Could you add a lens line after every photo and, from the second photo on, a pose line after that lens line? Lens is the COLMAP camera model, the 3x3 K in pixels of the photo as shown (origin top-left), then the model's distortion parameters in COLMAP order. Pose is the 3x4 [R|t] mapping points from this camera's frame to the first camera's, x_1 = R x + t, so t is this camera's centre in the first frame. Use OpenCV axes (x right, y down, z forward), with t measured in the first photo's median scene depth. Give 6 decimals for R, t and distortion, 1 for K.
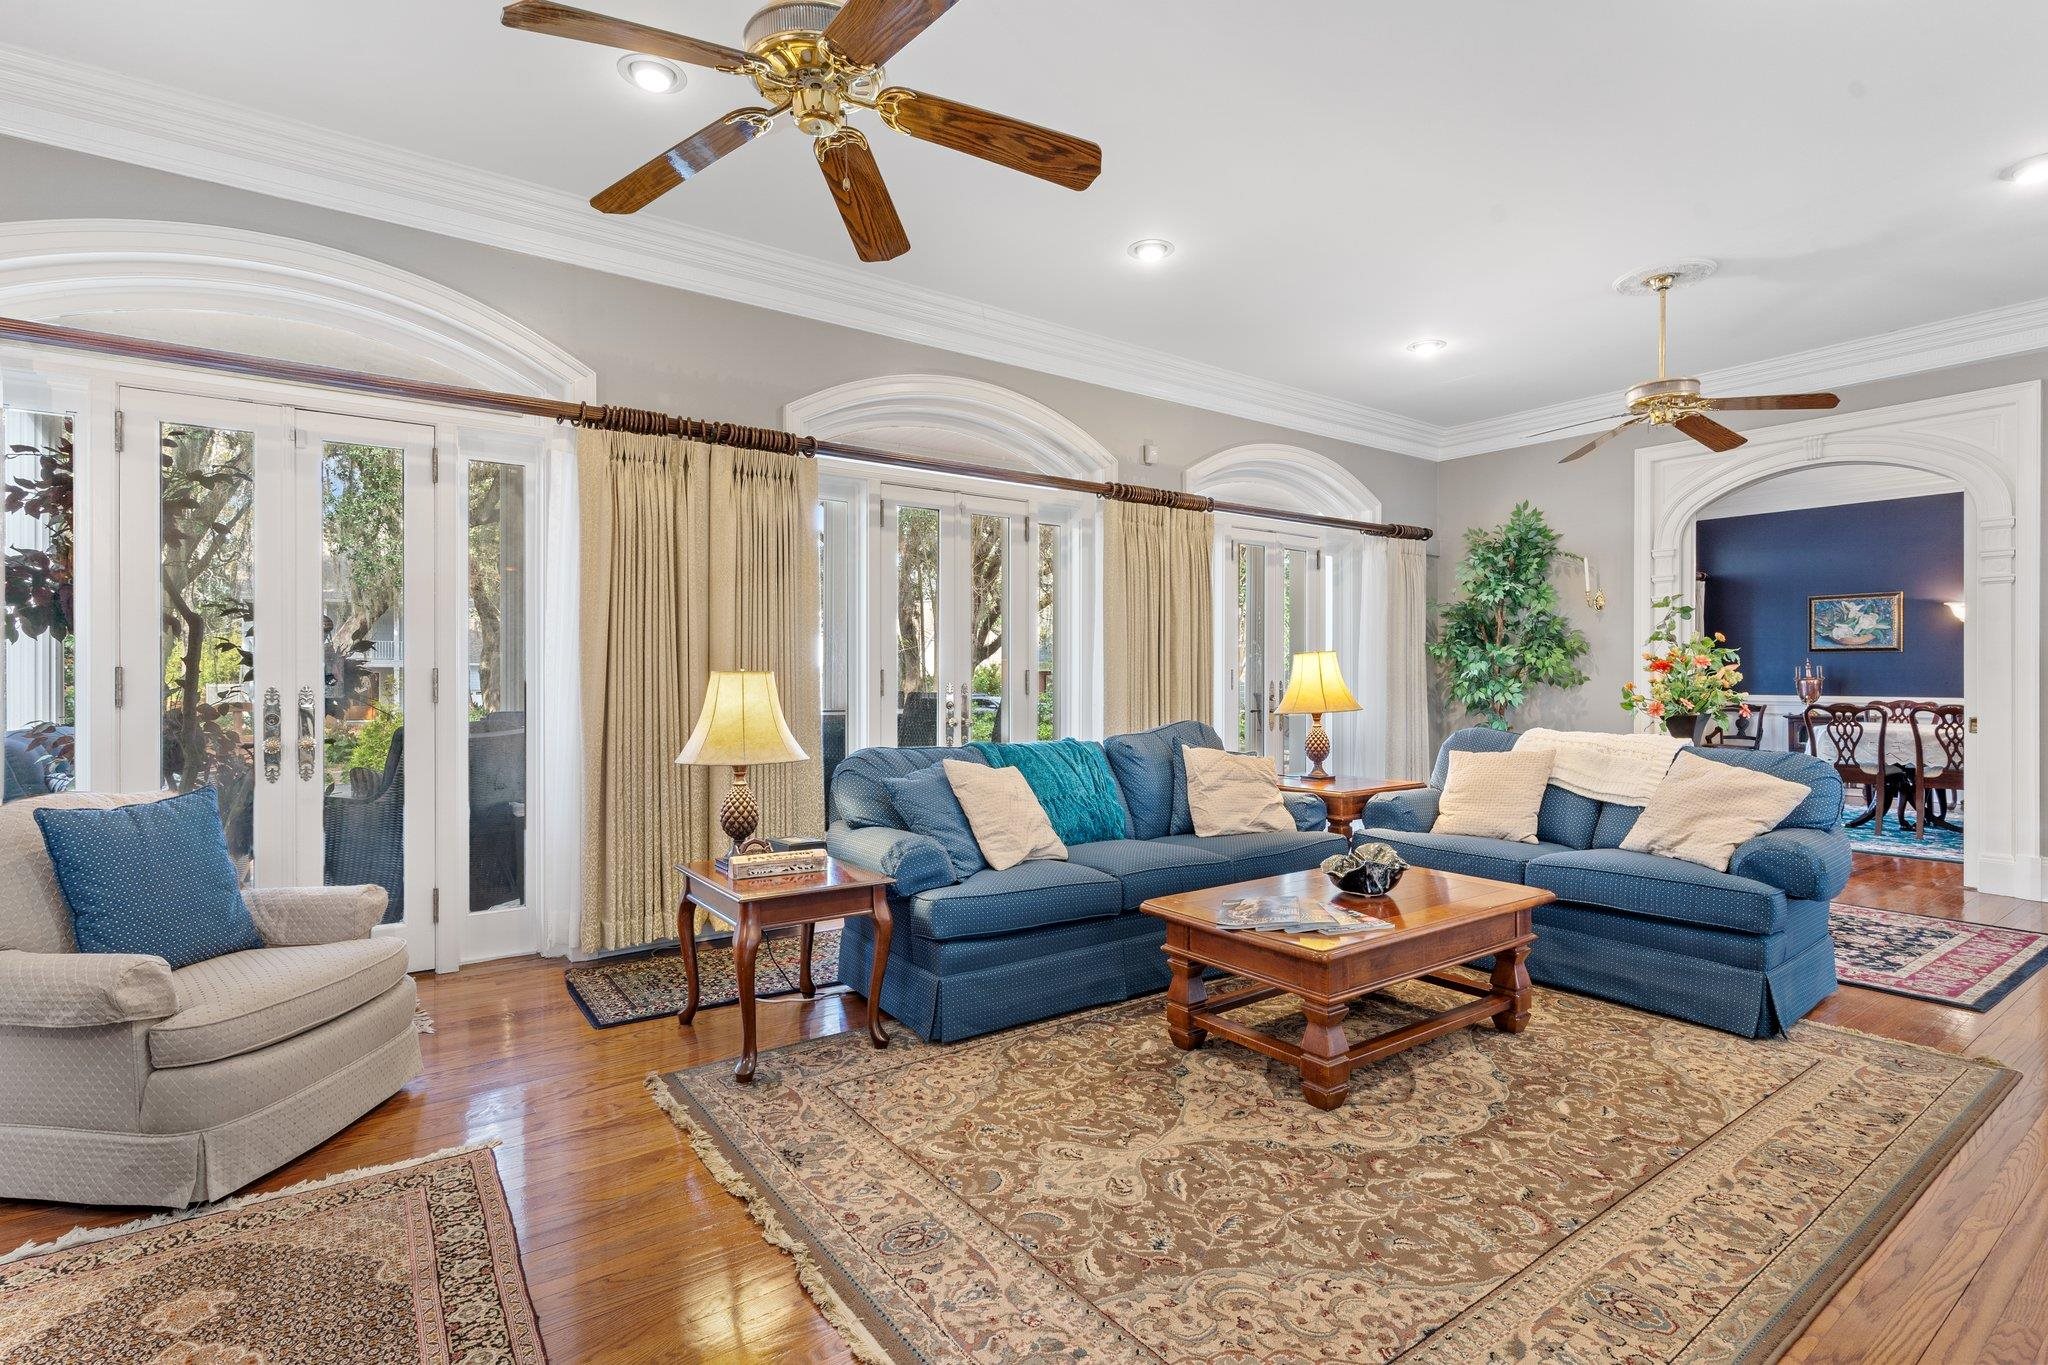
lens RADIAL K [[992.8, 0, 1016.3], [0, 992.8, 676.3], [0, 0, 1]] dist [0.001976, -0.000570]
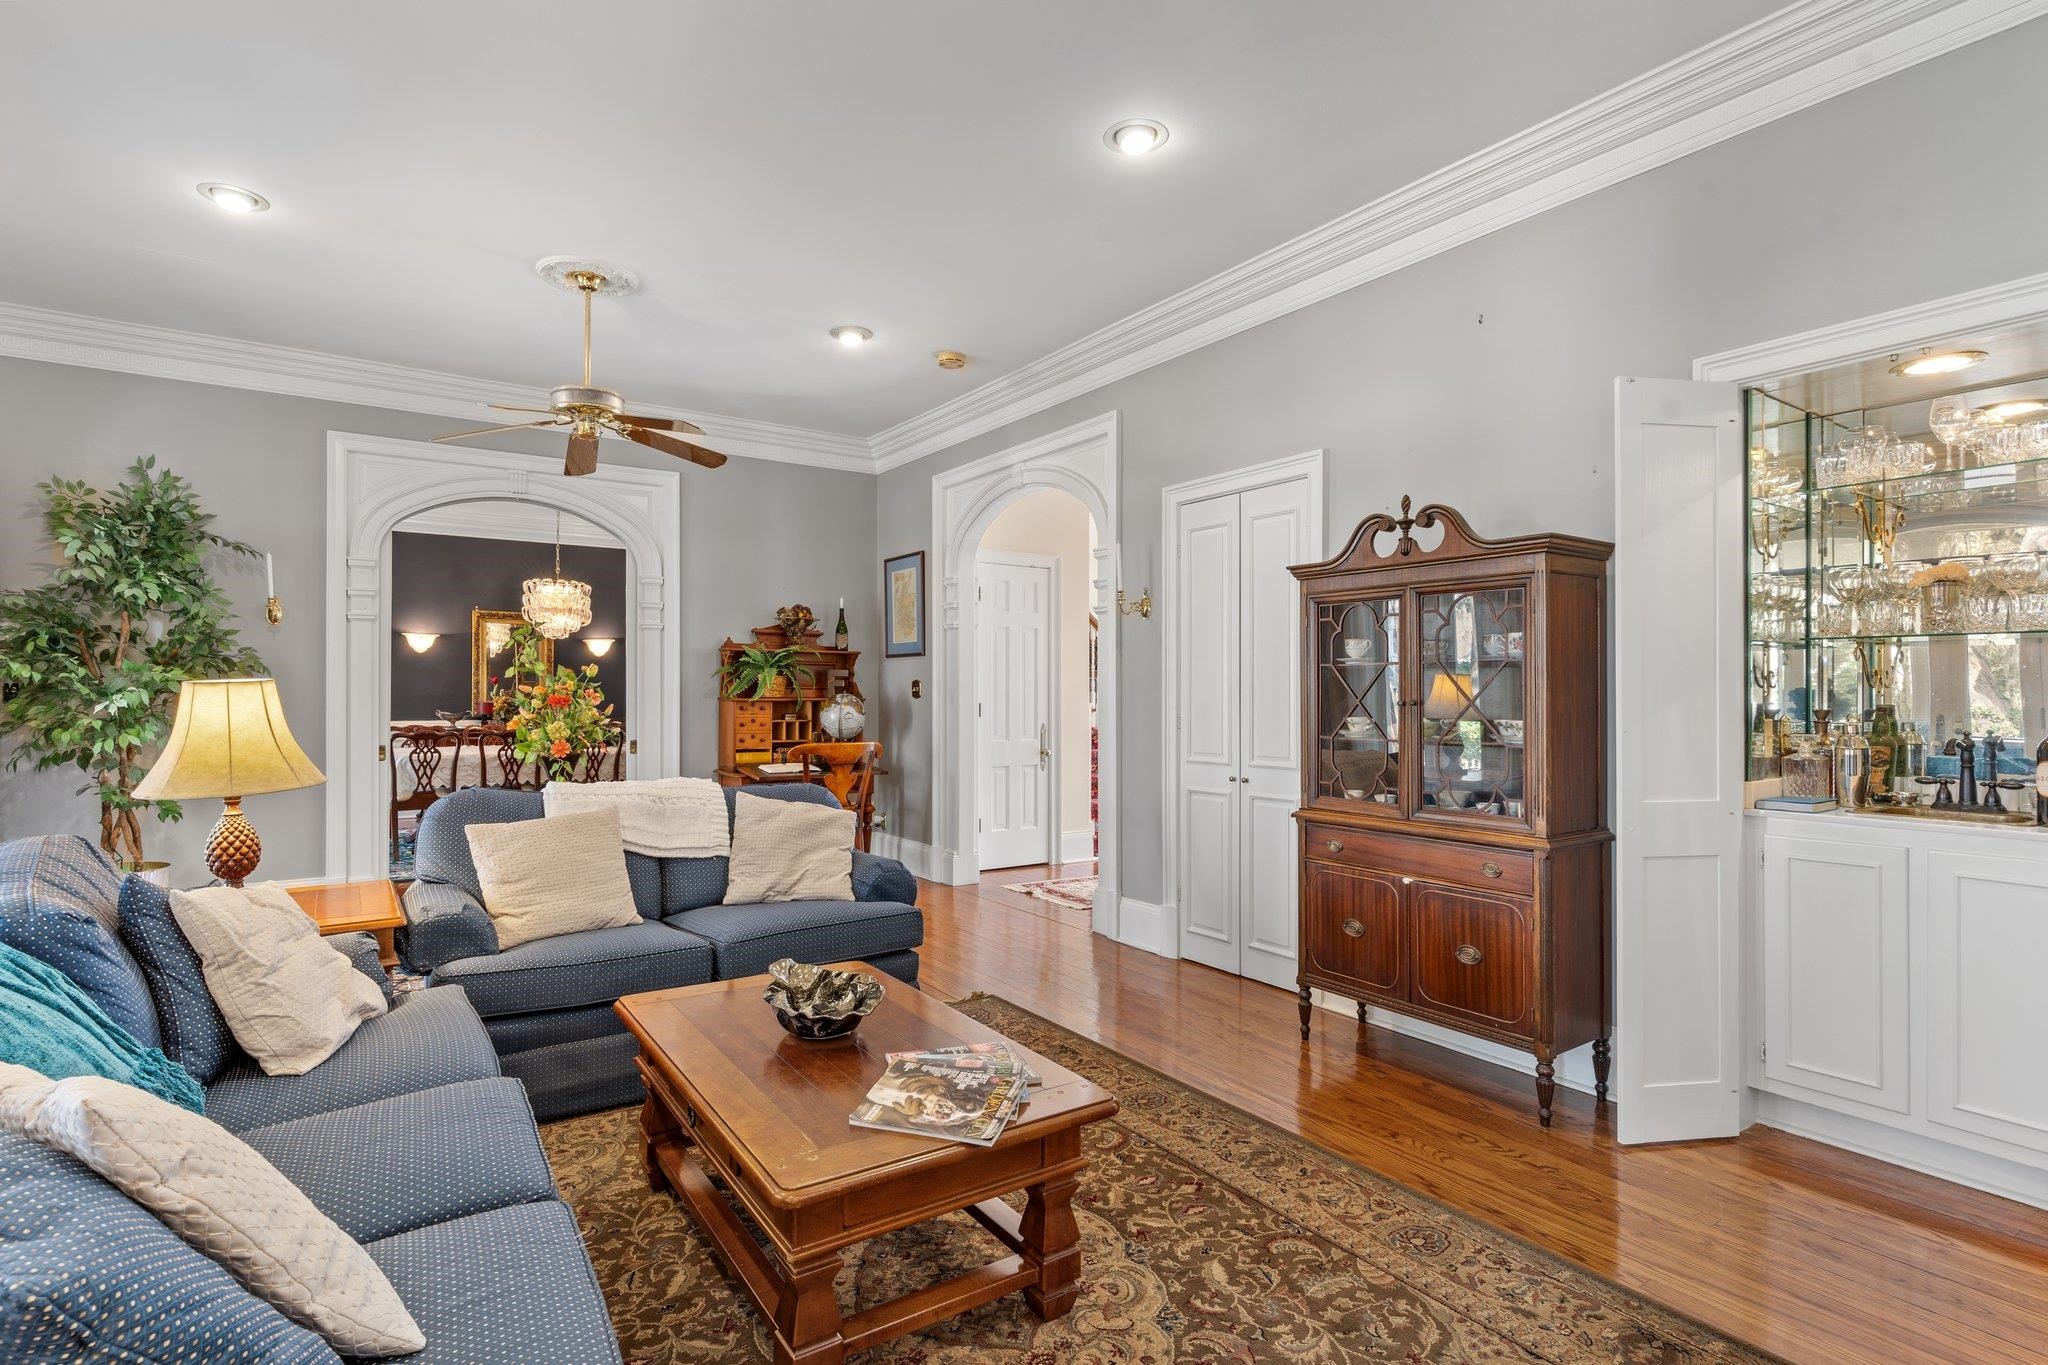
lens RADIAL K [[992.8, 0, 1021.0], [0, 992.8, 692.1], [0, 0, 1]] dist [0.001976, -0.000570]
pose [[0.027052, 0.002066, 0.999632, -0.277903], [-0.003356, 0.999992, -0.001976, -0.021002], [-0.999628, -0.003301, 0.027059, 0.632564]]
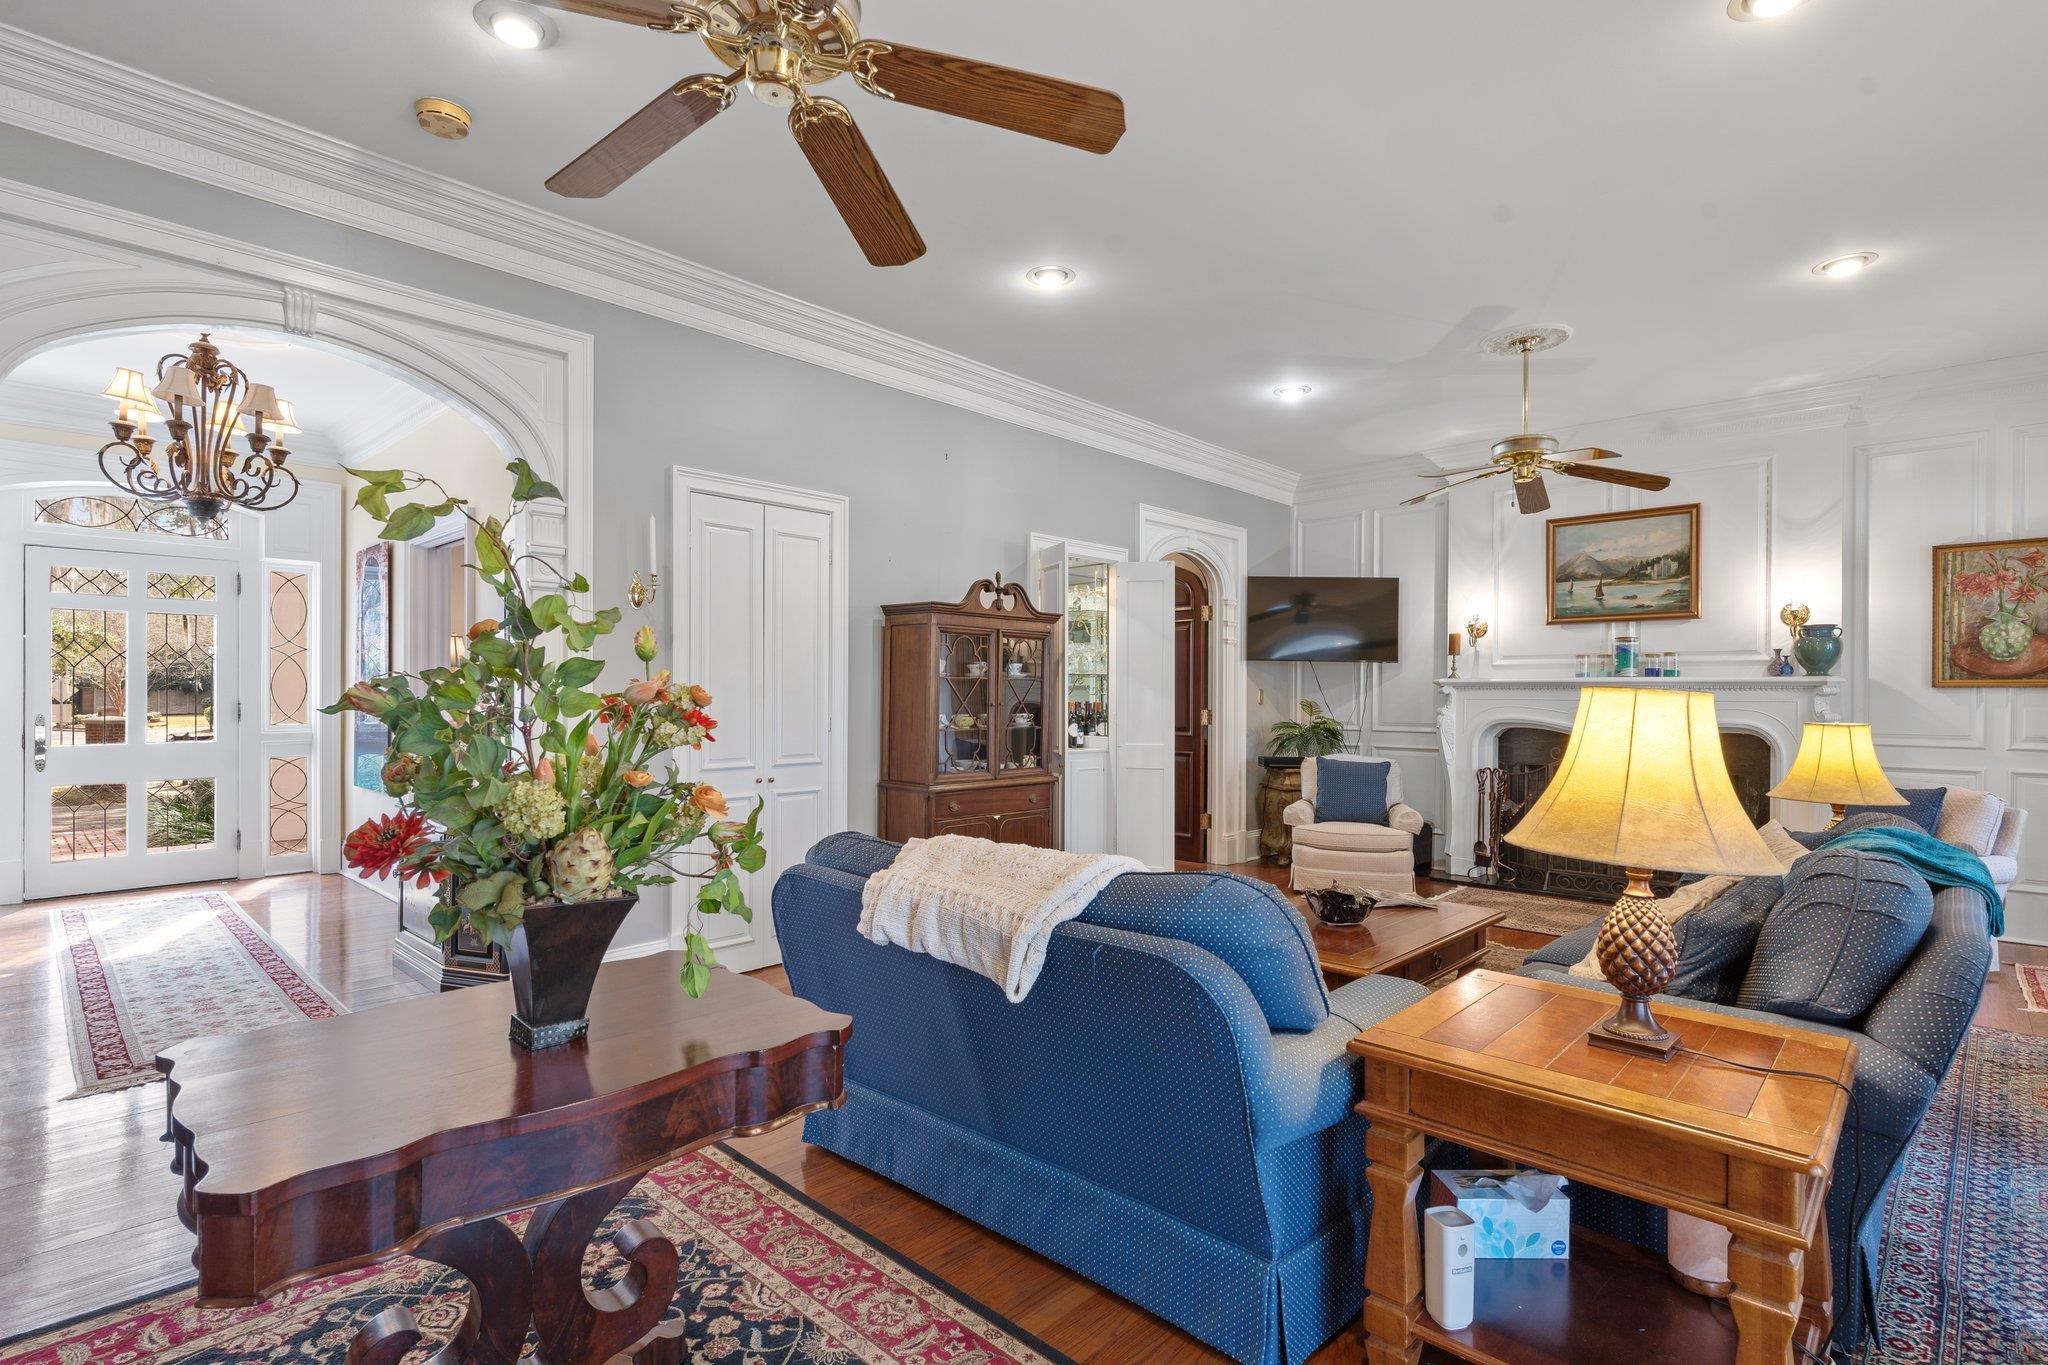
lens RADIAL K [[992.8, 0, 1024.7], [0, 992.8, 699.5], [0, 0, 1]] dist [0.001976, -0.000570]
pose [[-0.984324, -0.006026, -0.176268, 0.677307], [-0.006333, 0.999979, 0.001181, -0.023379], [0.176257, 0.002279, -0.984341, 1.542743]]
